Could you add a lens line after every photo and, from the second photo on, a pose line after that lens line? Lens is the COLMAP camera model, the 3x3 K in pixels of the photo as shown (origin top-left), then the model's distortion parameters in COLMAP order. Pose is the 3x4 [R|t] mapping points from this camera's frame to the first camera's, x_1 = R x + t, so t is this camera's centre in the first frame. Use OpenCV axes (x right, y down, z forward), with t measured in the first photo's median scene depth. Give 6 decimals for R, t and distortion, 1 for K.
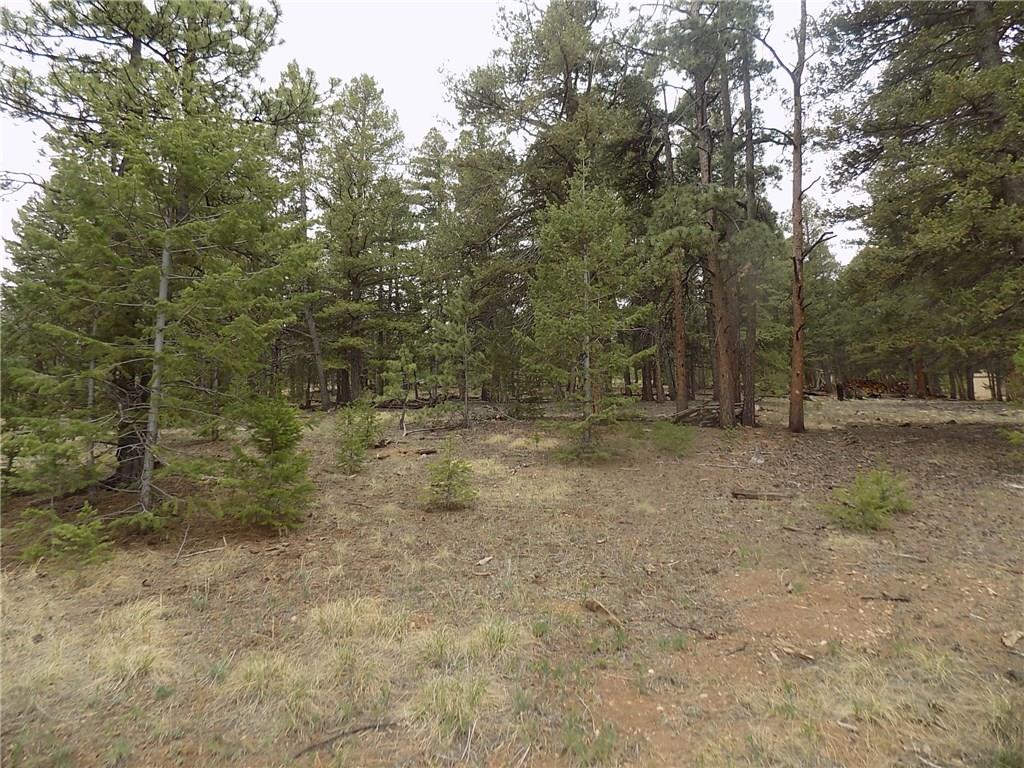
lens RADIAL K [[712.9, 0, 517.7], [0, 712.9, 385.1], [0, 0, 1]] dist [-0.060221, 0.079770]
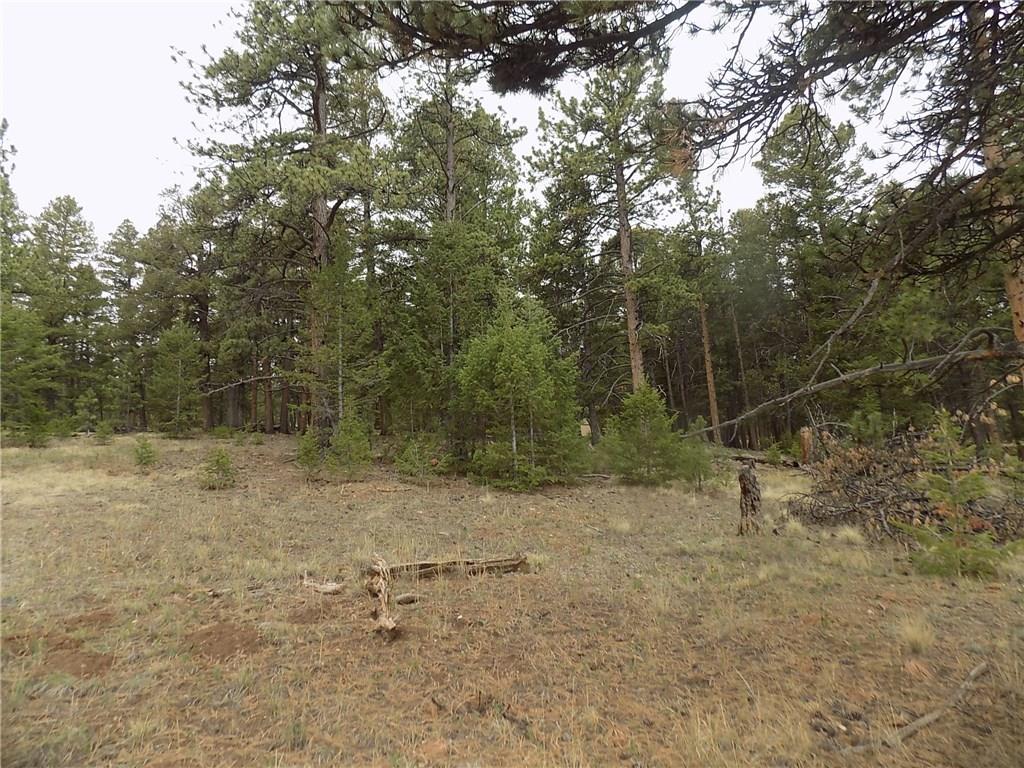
lens RADIAL K [[712.9, 0, 527.3], [0, 712.9, 382.7], [0, 0, 1]] dist [-0.060221, 0.079770]
pose [[0.923939, 0.028922, 0.381446, 0.055346], [-0.001218, 0.997355, -0.072673, 0.017589], [-0.382539, 0.066681, 0.921530, -0.327084]]
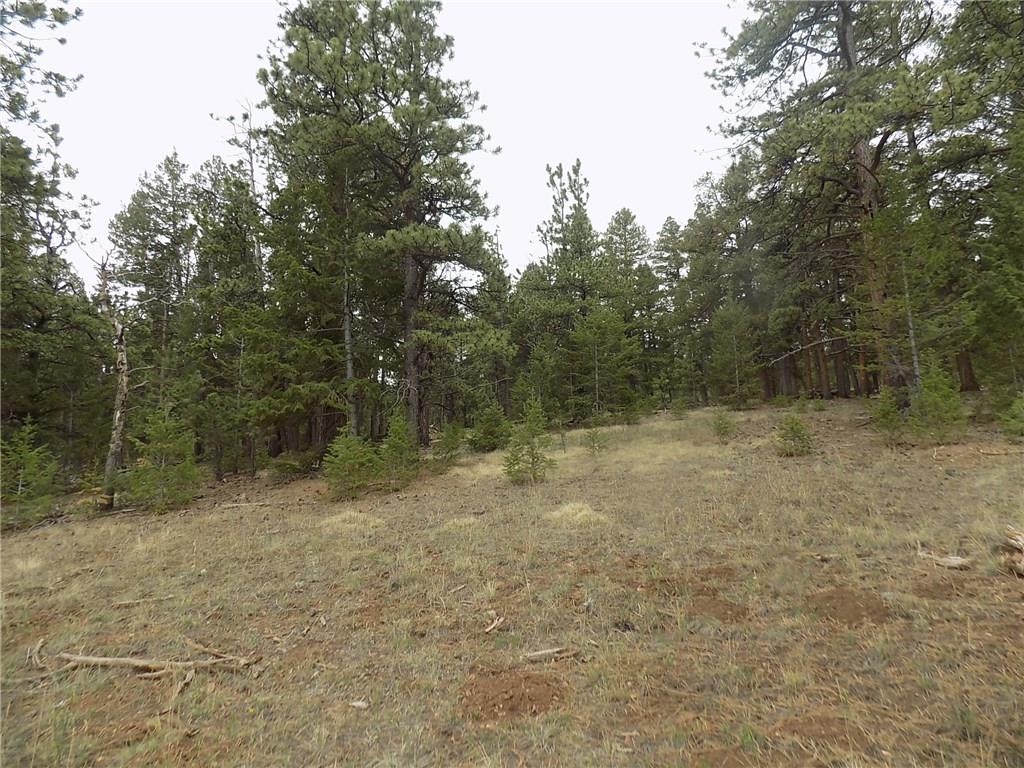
lens RADIAL K [[712.9, 0, 507.4], [0, 712.9, 384.5], [0, 0, 1]] dist [-0.060221, 0.079770]
pose [[0.929389, -0.080174, -0.360289, 0.049013], [0.065812, 0.996477, -0.051976, 0.018069], [0.363187, 0.024594, 0.931392, -0.325512]]
